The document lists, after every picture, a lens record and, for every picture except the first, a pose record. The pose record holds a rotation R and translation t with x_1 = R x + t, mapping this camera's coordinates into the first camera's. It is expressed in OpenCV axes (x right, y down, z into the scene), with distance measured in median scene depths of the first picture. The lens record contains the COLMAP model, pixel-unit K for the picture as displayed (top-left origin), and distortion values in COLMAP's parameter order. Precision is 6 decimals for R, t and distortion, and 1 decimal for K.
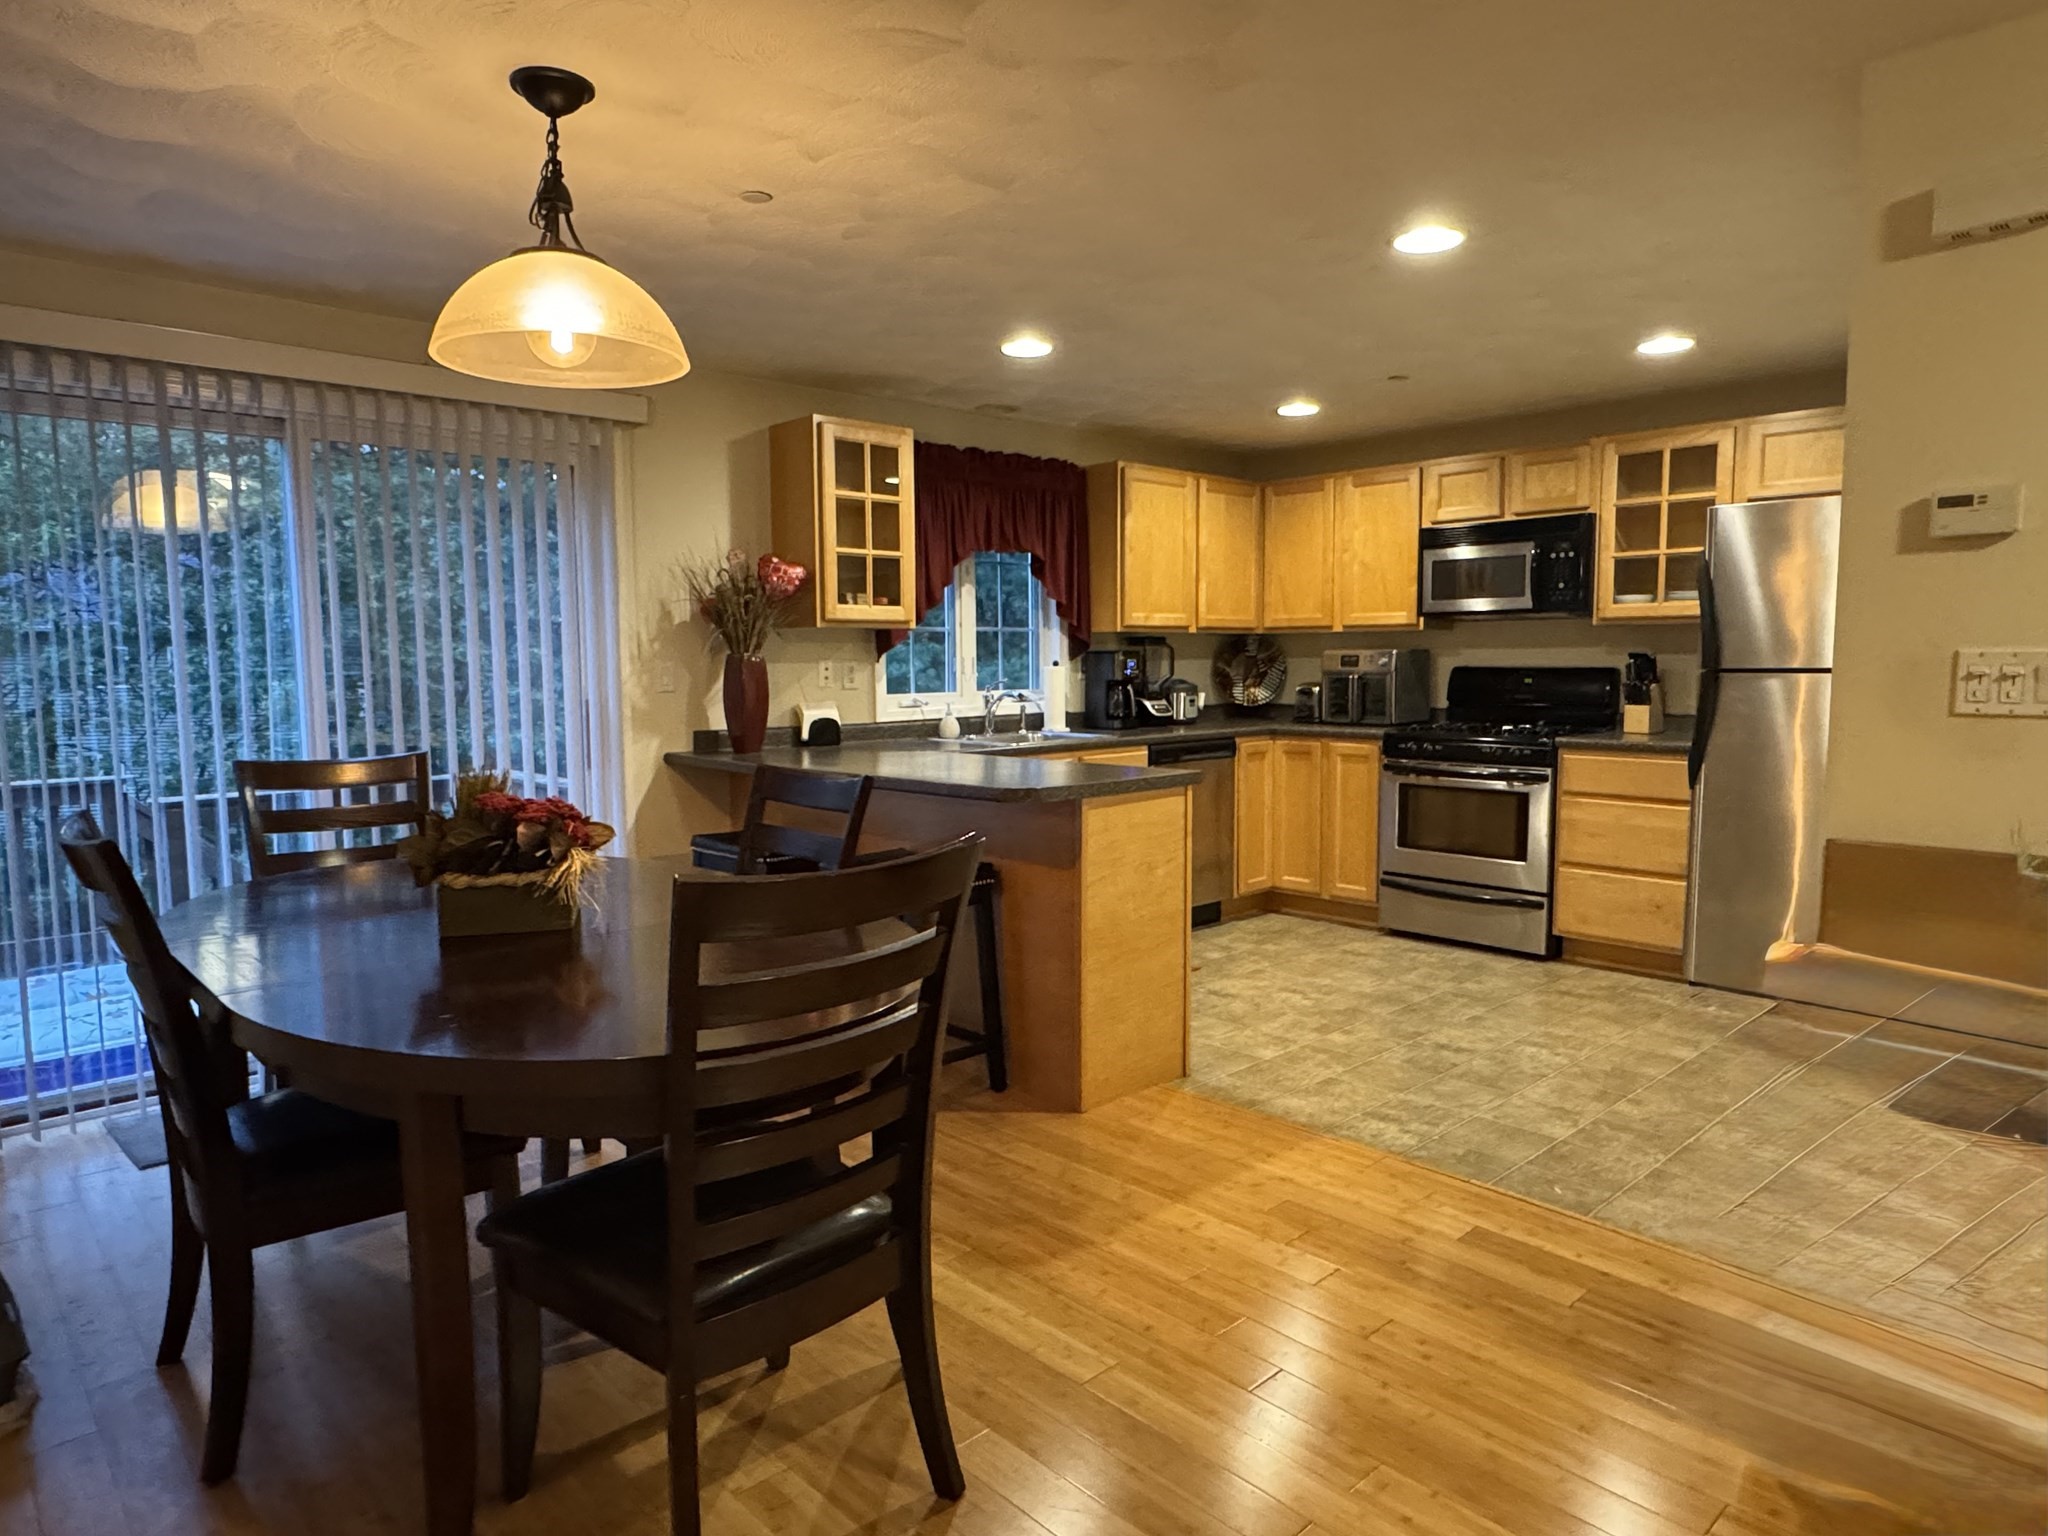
lens RADIAL K [[1253.7, 0, 1020.2], [0, 1253.7, 775.2], [0, 0, 1]] dist [0.001697, -0.001432]
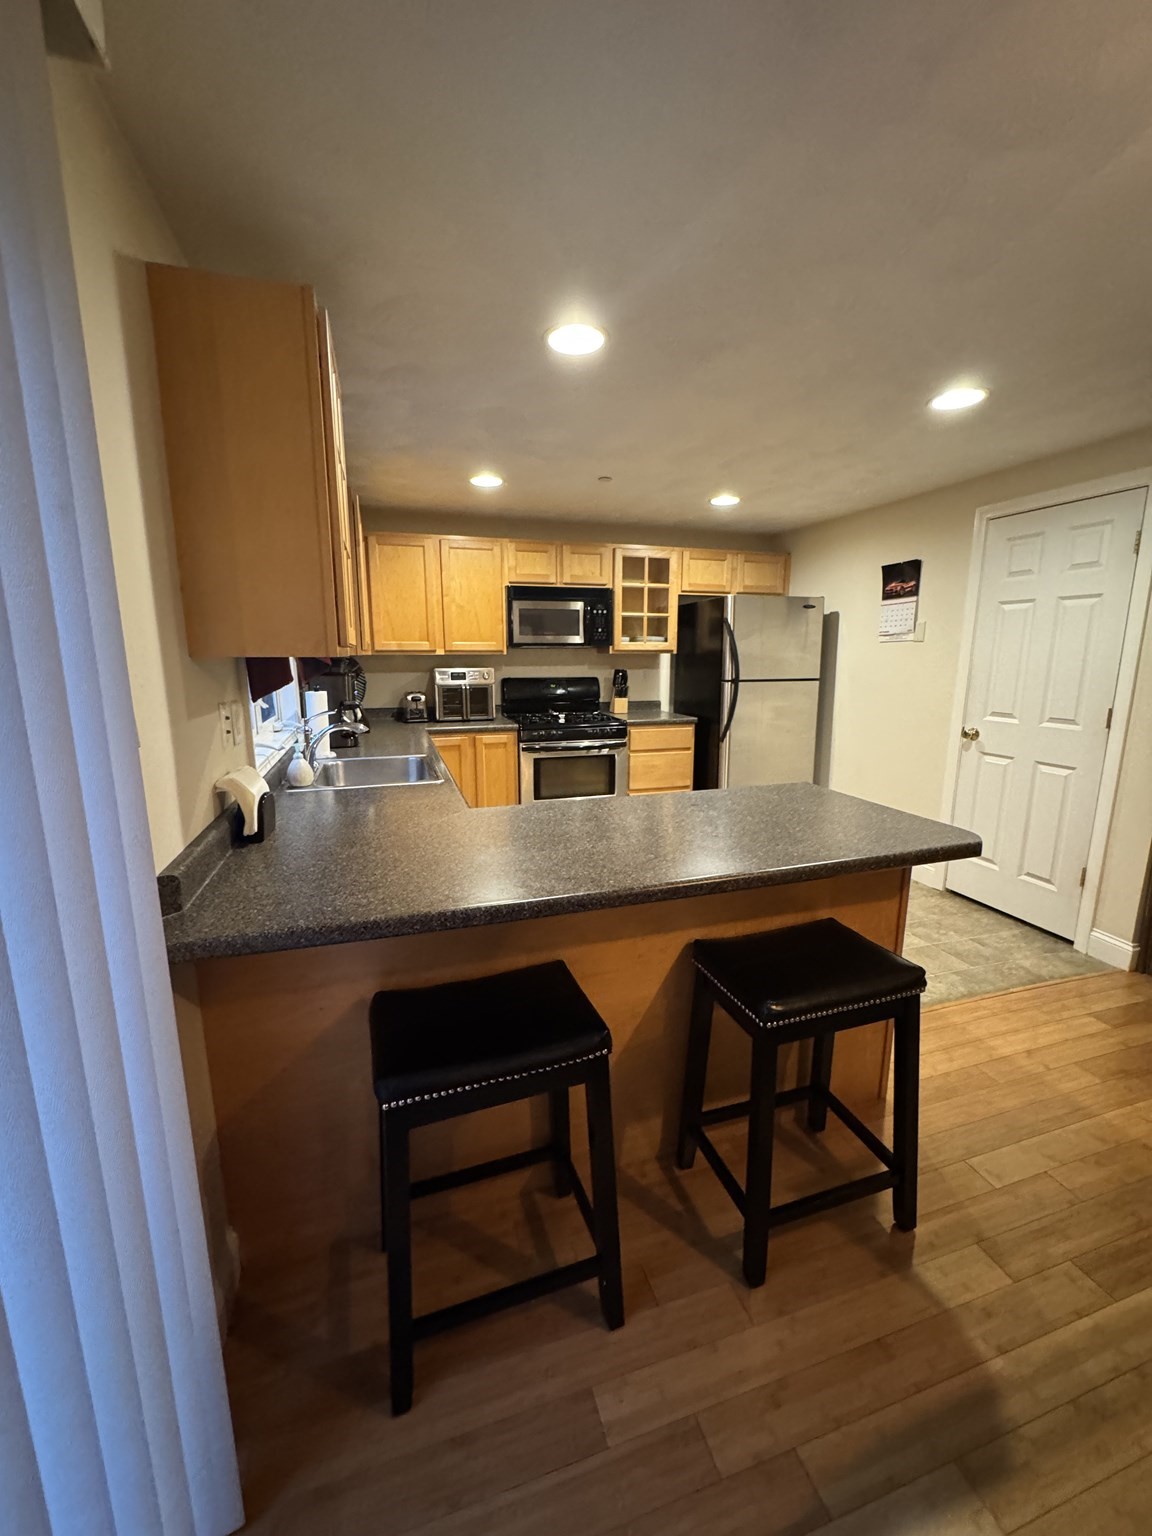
lens RADIAL K [[614.5, 0, 579.5], [0, 614.5, 763.2], [0, 0, 1]] dist [-0.002772, -0.000281]
pose [[0.430710, -0.153752, 0.889297, -0.362869], [0.080817, 0.987993, 0.131675, -0.088874], [-0.898865, 0.015157, 0.437964, 0.693201]]
